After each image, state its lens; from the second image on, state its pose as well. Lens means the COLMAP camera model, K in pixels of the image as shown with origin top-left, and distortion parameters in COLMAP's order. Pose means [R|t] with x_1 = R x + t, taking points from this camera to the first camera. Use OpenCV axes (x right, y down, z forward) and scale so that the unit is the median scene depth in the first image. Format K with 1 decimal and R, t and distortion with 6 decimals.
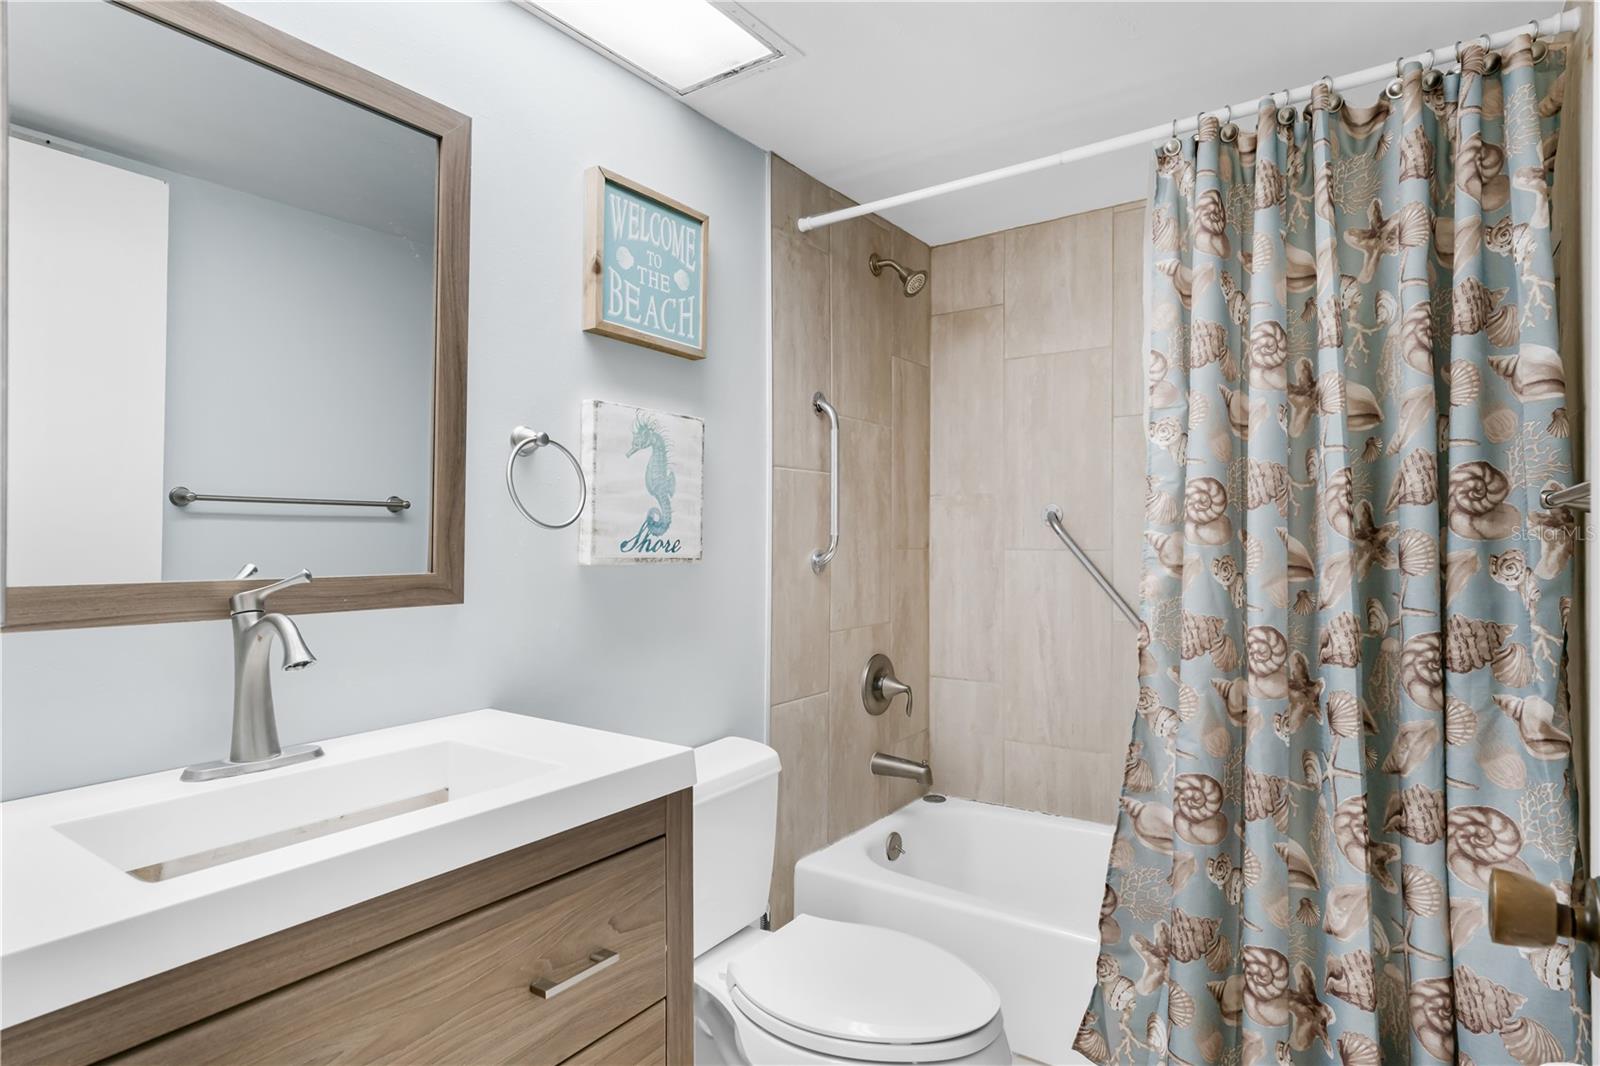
lens RADIAL K [[849.0, 0, 787.7], [0, 849.0, 516.2], [0, 0, 1]] dist [-0.013222, 0.011877]
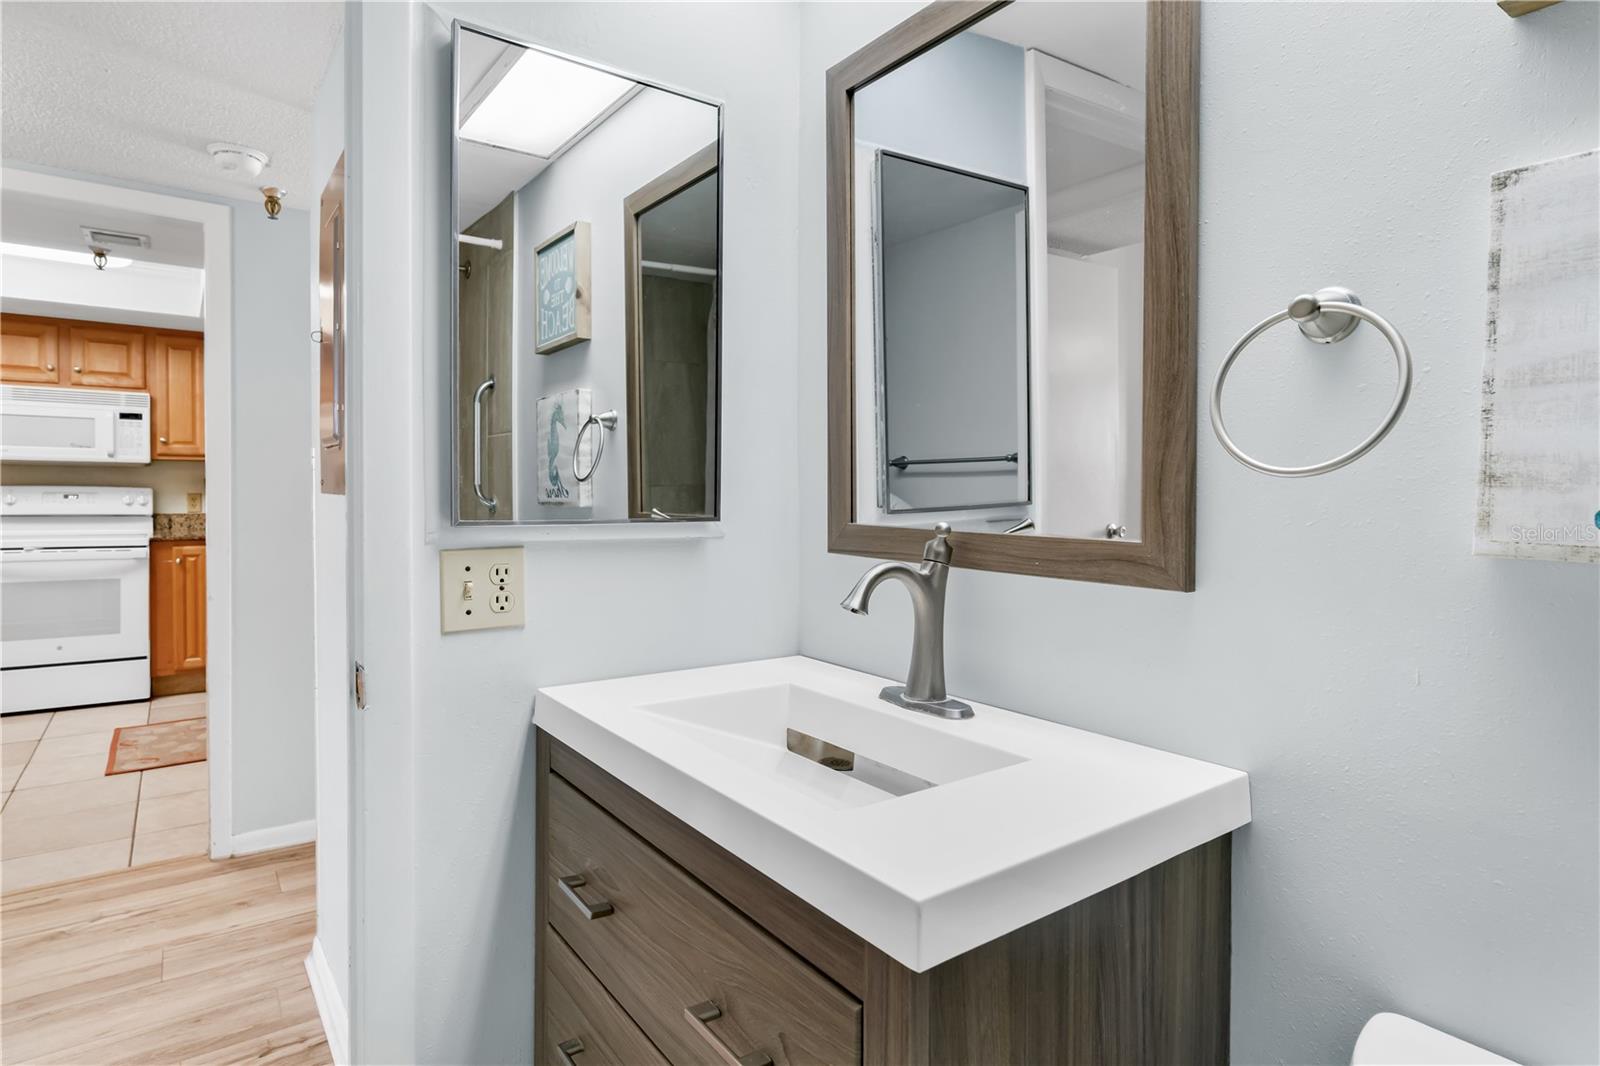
lens RADIAL K [[856.9, 0, 800.4], [0, 856.9, 502.8], [0, 0, 1]] dist [-0.003780, -0.000030]
pose [[-0.301271, 0.013787, -0.953439, 0.295900], [0.018753, 0.999788, 0.008532, 0.019478], [0.953354, -0.015309, -0.301466, 0.797394]]
